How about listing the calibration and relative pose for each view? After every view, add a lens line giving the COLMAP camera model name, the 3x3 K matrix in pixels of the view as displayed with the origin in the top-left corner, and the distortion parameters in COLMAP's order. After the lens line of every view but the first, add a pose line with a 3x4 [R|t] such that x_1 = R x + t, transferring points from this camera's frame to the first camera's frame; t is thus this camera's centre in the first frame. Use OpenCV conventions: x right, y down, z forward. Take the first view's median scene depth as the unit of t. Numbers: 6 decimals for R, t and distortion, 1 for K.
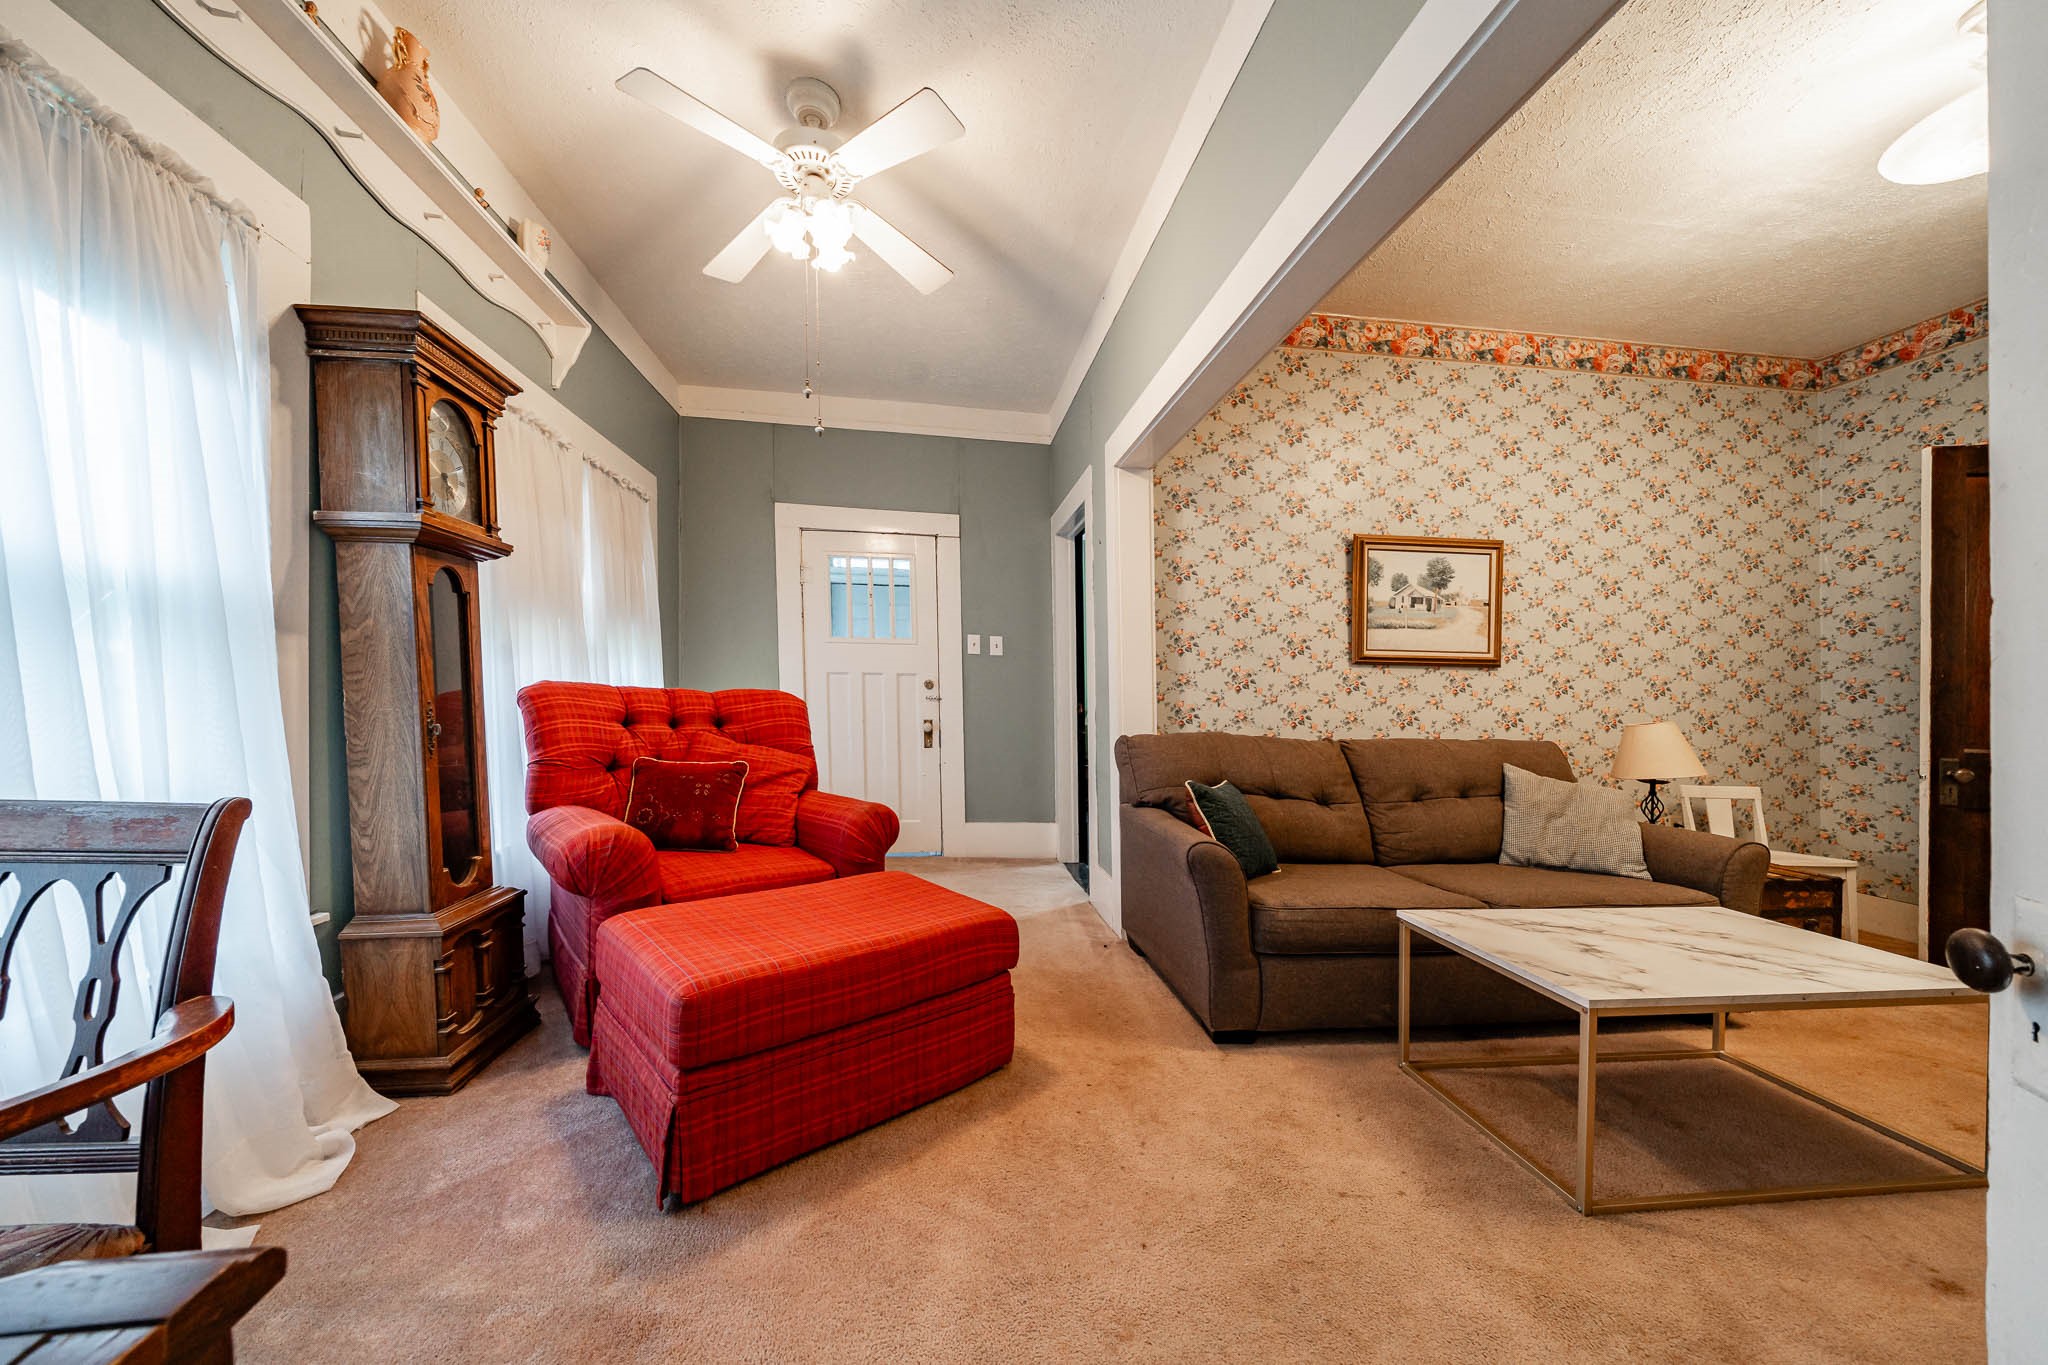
lens RADIAL K [[707.4, 0, 1018.5], [0, 707.4, 684.9], [0, 0, 1]] dist [-0.007062, -0.000090]
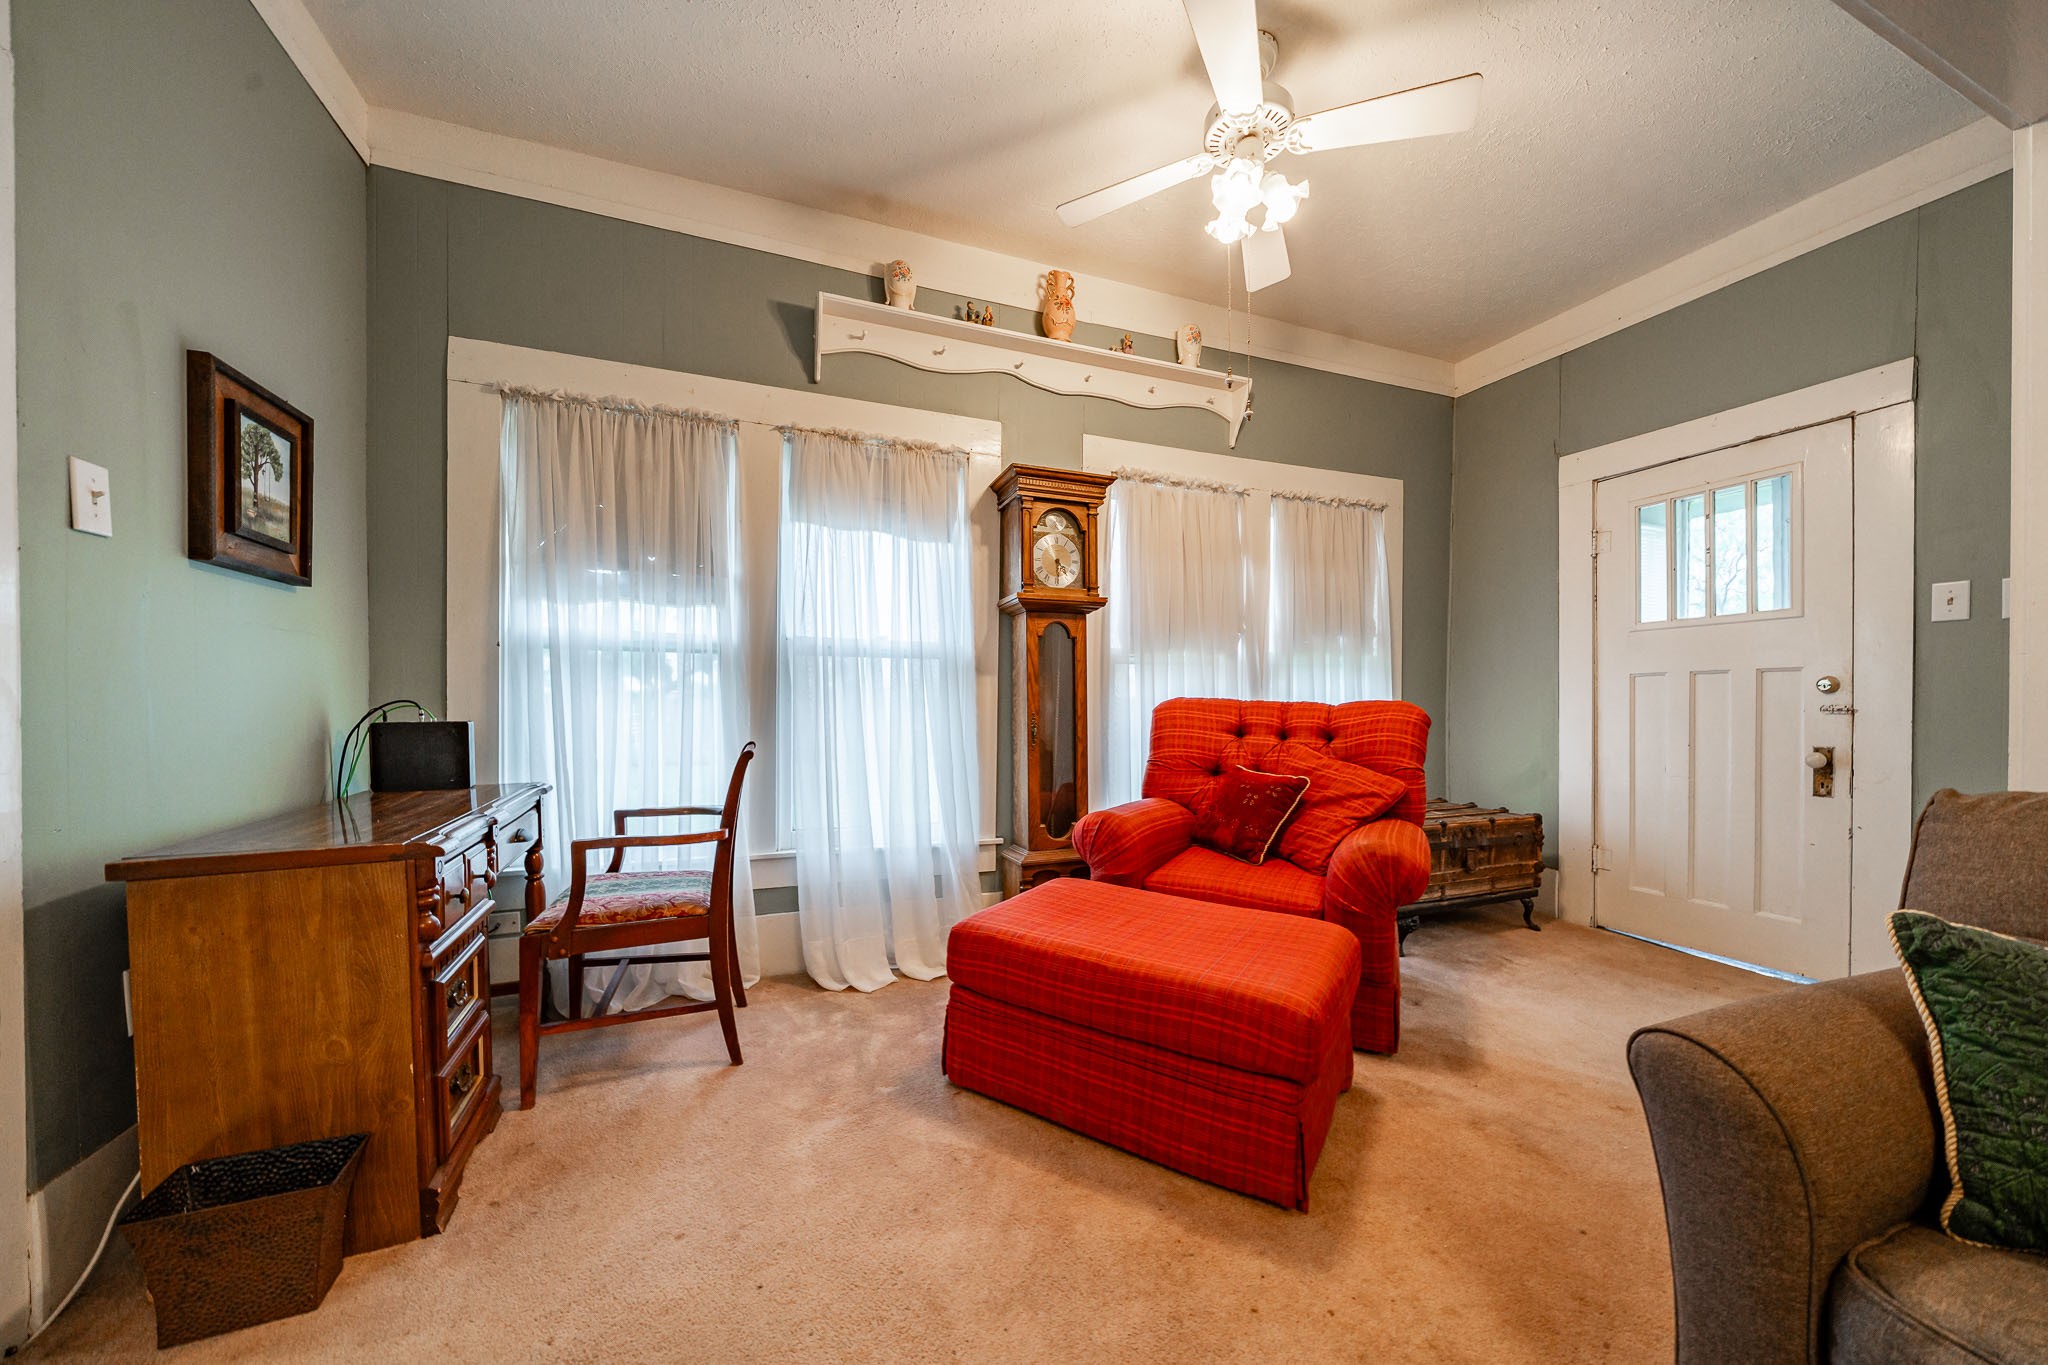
lens RADIAL K [[715.2, 0, 1020.4], [0, 715.2, 711.4], [0, 0, 1]] dist [-0.002260, -0.000031]
pose [[0.250547, -0.009531, -0.968058, 0.543430], [0.019903, 0.999791, -0.004692, 0.021371], [0.967900, -0.018091, 0.250684, 0.482368]]
